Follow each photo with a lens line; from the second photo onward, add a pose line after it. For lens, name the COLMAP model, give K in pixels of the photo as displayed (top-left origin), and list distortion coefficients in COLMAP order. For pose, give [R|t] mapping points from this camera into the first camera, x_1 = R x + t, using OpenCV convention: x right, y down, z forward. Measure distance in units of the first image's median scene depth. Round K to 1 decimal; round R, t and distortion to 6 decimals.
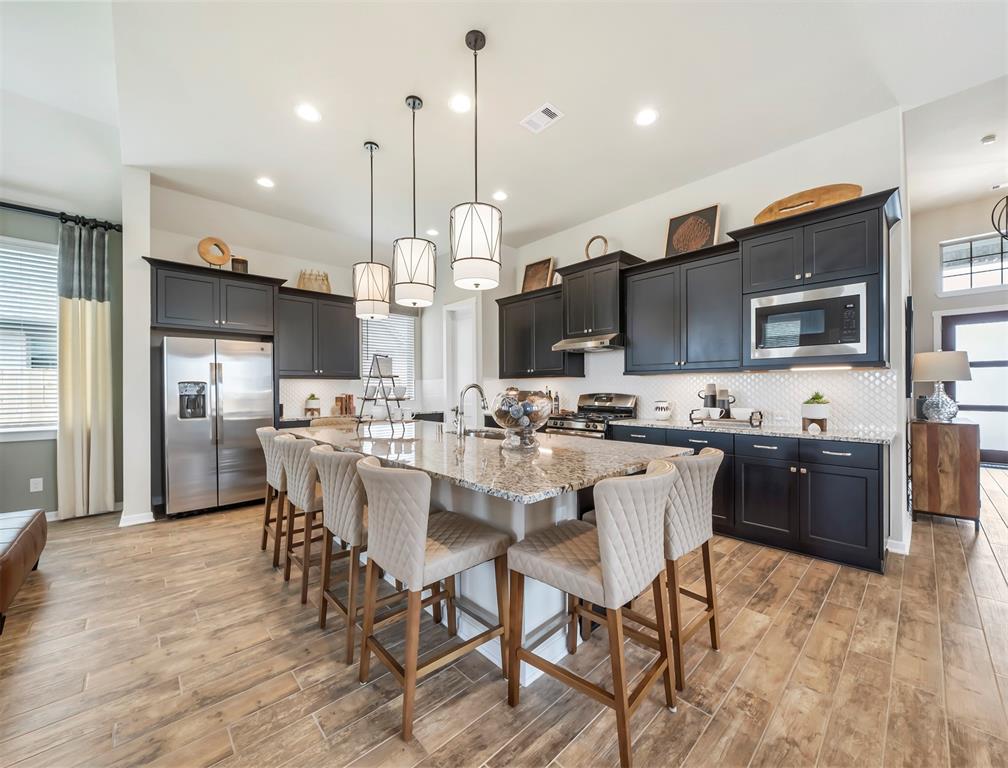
lens RADIAL K [[394.5, 0, 505.4], [0, 394.5, 387.2], [0, 0, 1]] dist [0.000909, -0.000246]
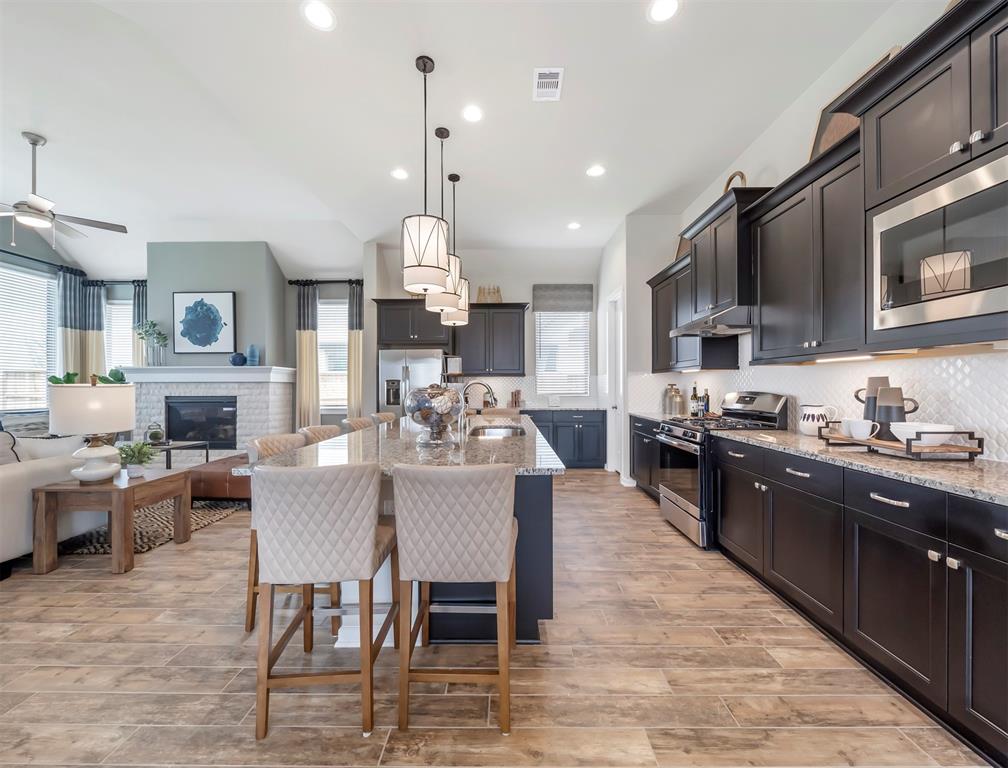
lens RADIAL K [[394.5, 0, 504.2], [0, 394.5, 383.5], [0, 0, 1]] dist [0.000909, -0.000246]
pose [[0.726105, 0.001272, -0.687583, 0.527372], [-0.001121, 0.999999, 0.000667, 0.000580], [0.687583, 0.000287, 0.726106, 0.228594]]
